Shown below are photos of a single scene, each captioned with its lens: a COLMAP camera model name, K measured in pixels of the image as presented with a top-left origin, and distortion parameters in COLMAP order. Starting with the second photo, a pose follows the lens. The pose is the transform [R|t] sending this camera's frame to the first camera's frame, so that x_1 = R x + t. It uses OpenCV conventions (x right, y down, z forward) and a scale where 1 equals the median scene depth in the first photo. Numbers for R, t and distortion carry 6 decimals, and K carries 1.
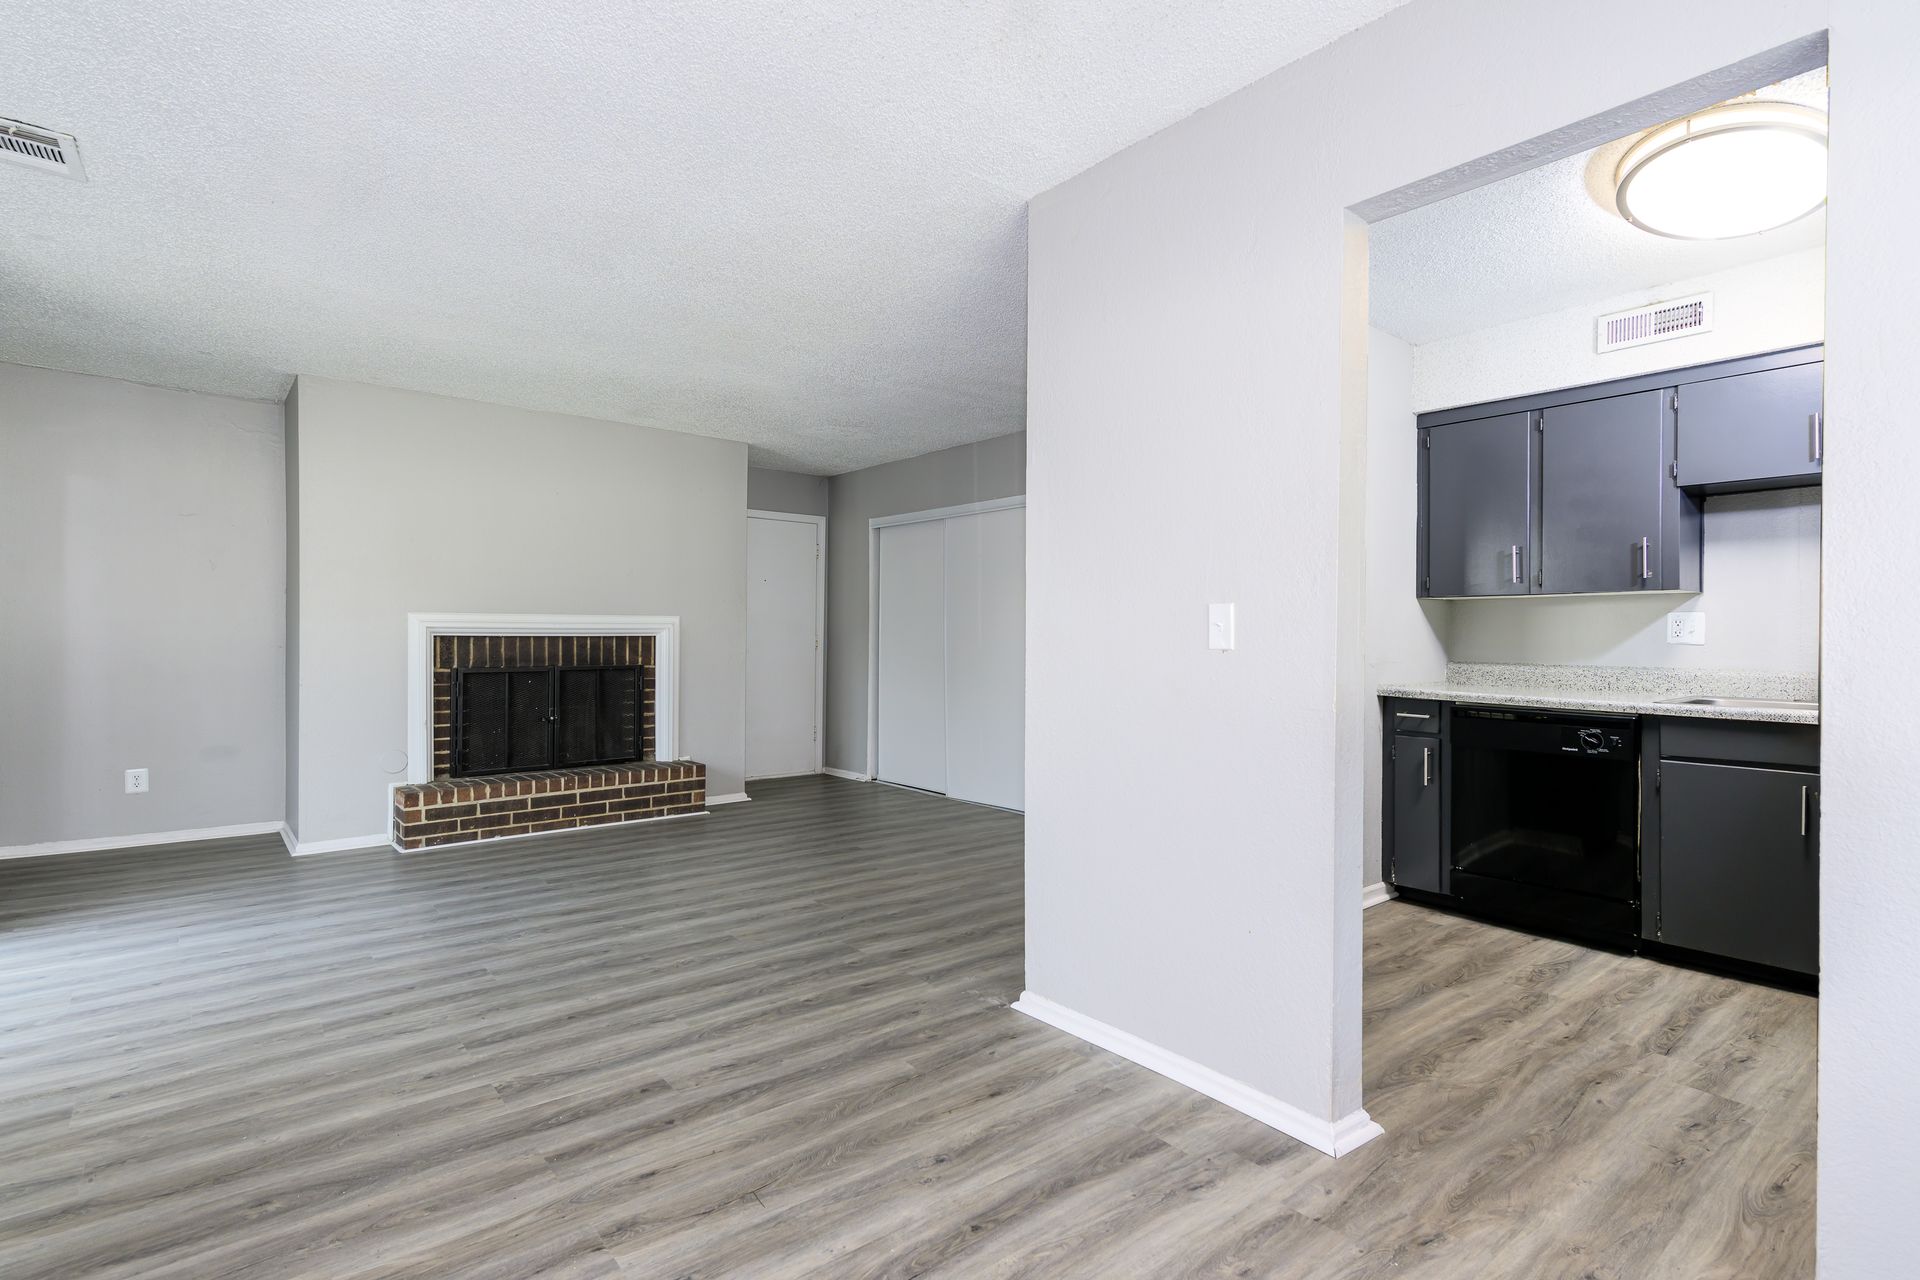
lens RADIAL K [[888.3, 0, 974.1], [0, 888.3, 637.3], [0, 0, 1]] dist [0.016435, 0.000061]
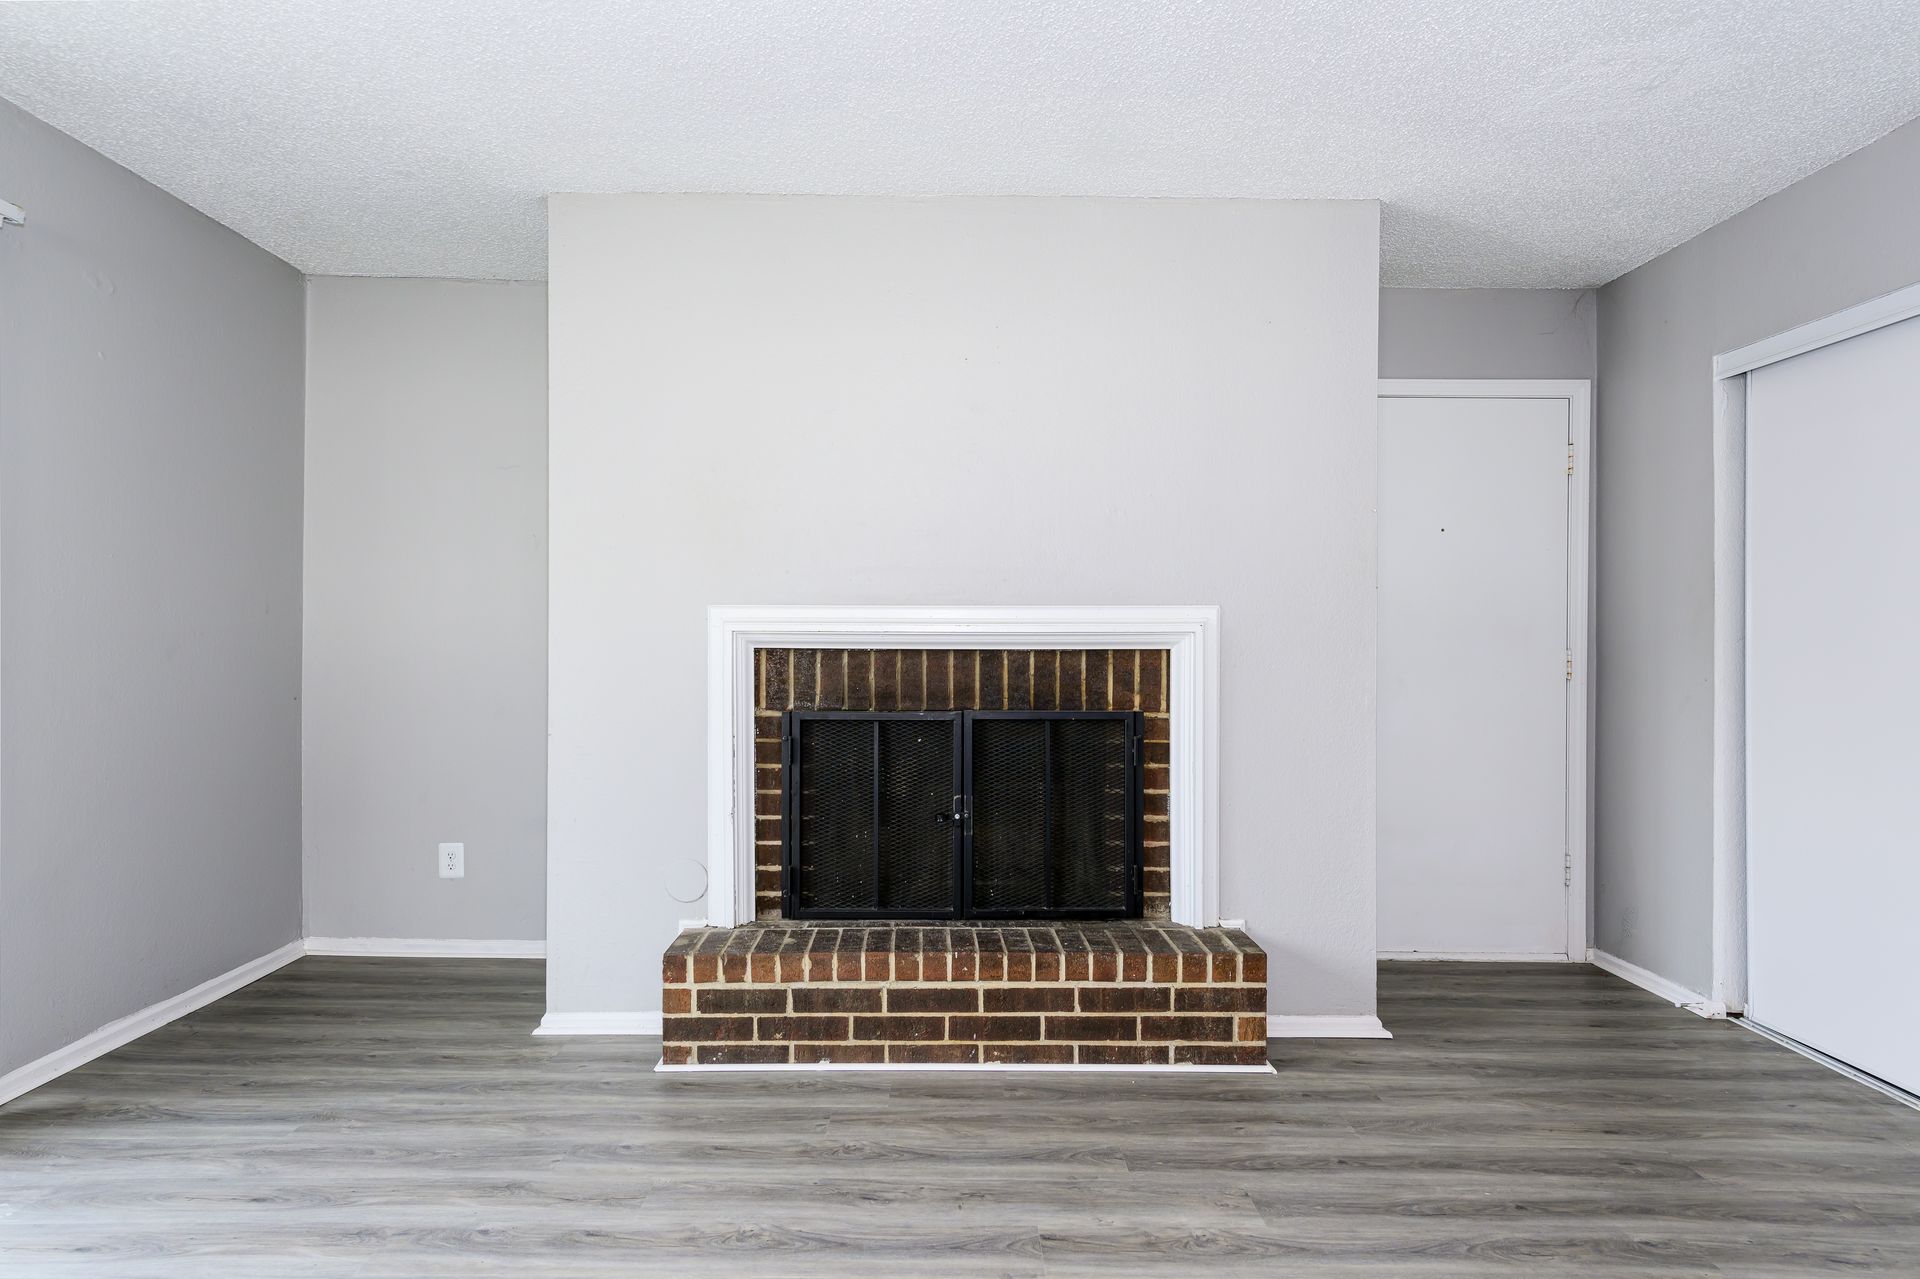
lens RADIAL K [[1086.5, 0, 976.9], [0, 1086.5, 635.1], [0, 0, 1]] dist [0.011396, 0.000426]
pose [[0.773980, -0.007598, -0.633164, -0.087379], [-0.001631, 0.999901, -0.013992, -0.000852], [0.633208, 0.011862, 0.773891, 0.558370]]
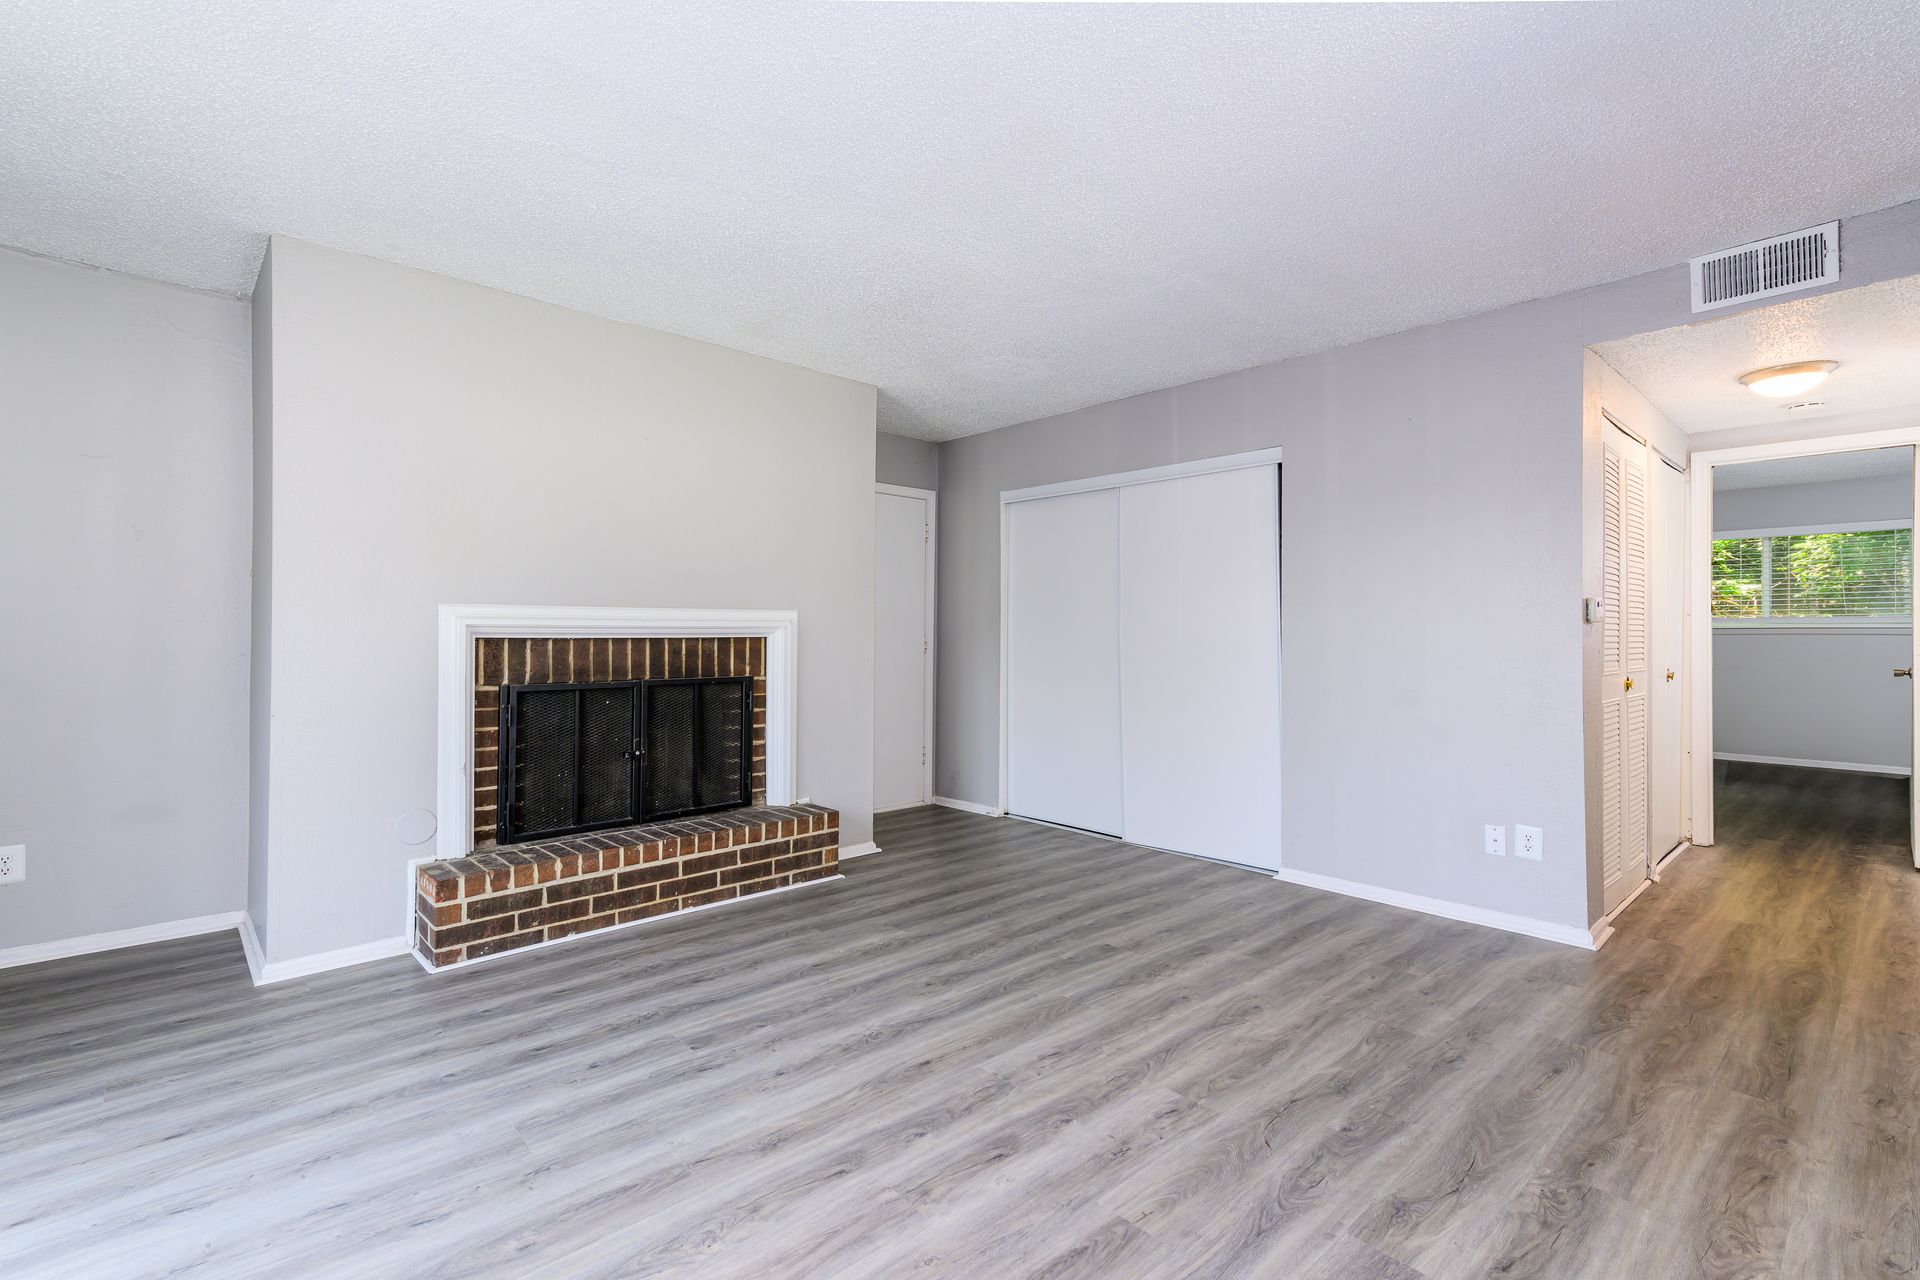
lens RADIAL K [[833.4, 0, 967.1], [0, 833.4, 623.3], [0, 0, 1]] dist [0.015454, 0.001071]
pose [[0.998999, -0.001694, 0.044705, -0.247130], [0.002349, 0.999891, -0.014592, -0.002724], [-0.044675, 0.014682, 0.998894, 0.328570]]
